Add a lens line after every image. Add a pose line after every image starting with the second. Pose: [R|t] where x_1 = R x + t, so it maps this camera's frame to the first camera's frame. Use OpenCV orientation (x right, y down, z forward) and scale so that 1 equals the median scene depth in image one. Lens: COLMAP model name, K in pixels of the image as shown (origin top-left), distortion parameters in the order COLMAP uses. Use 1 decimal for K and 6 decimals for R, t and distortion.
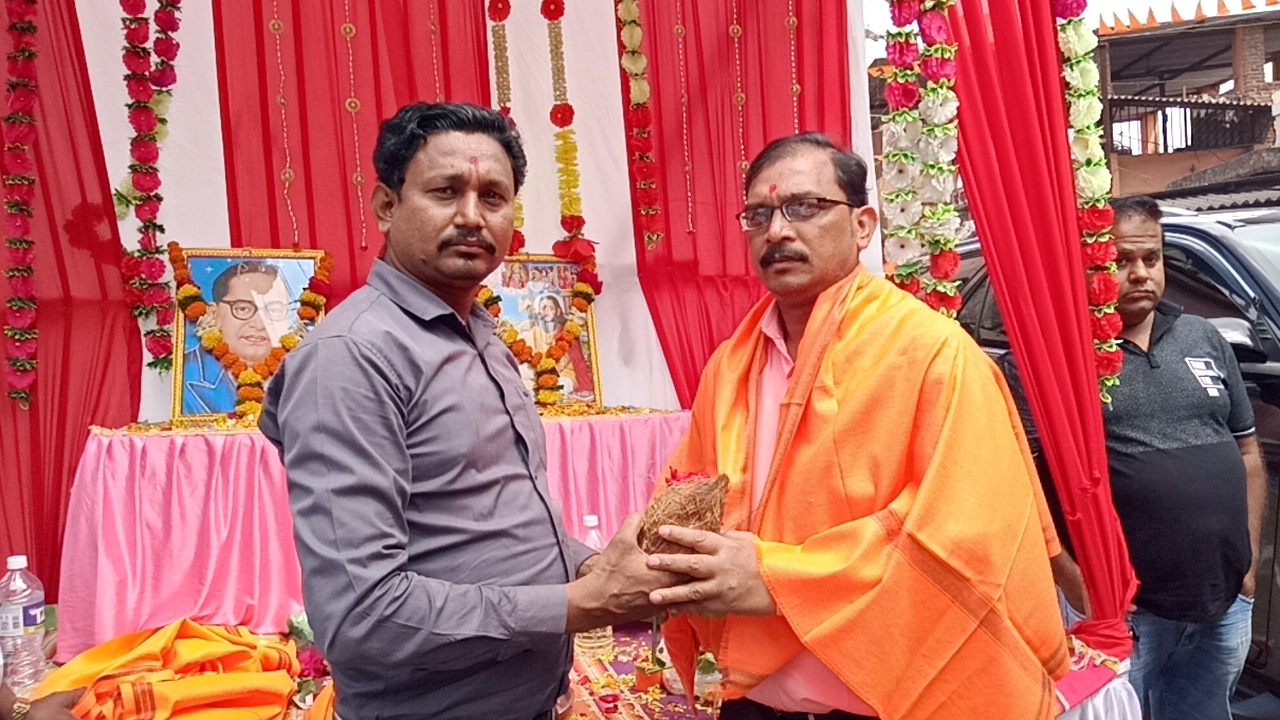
lens RADIAL K [[1090.9, 0, 640.9], [0, 1090.9, 368.6], [0, 0, 1]] dist [0.085064, -0.106540]
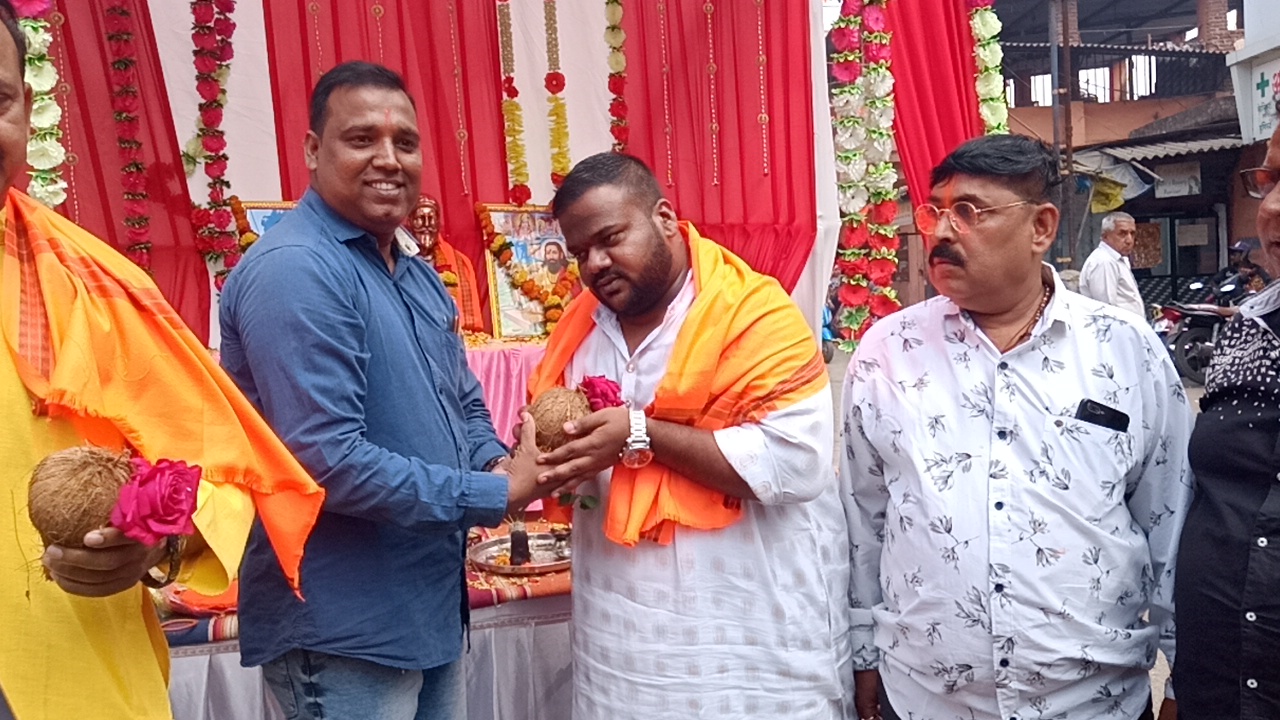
lens RADIAL K [[1084.5, 0, 637.5], [0, 1084.5, 385.8], [0, 0, 1]] dist [0.097933, -0.128780]
pose [[0.999766, -0.008016, 0.020088, -0.019259], [0.006768, 0.998088, 0.061437, 0.016688], [-0.020543, -0.061287, 0.997909, -0.176080]]
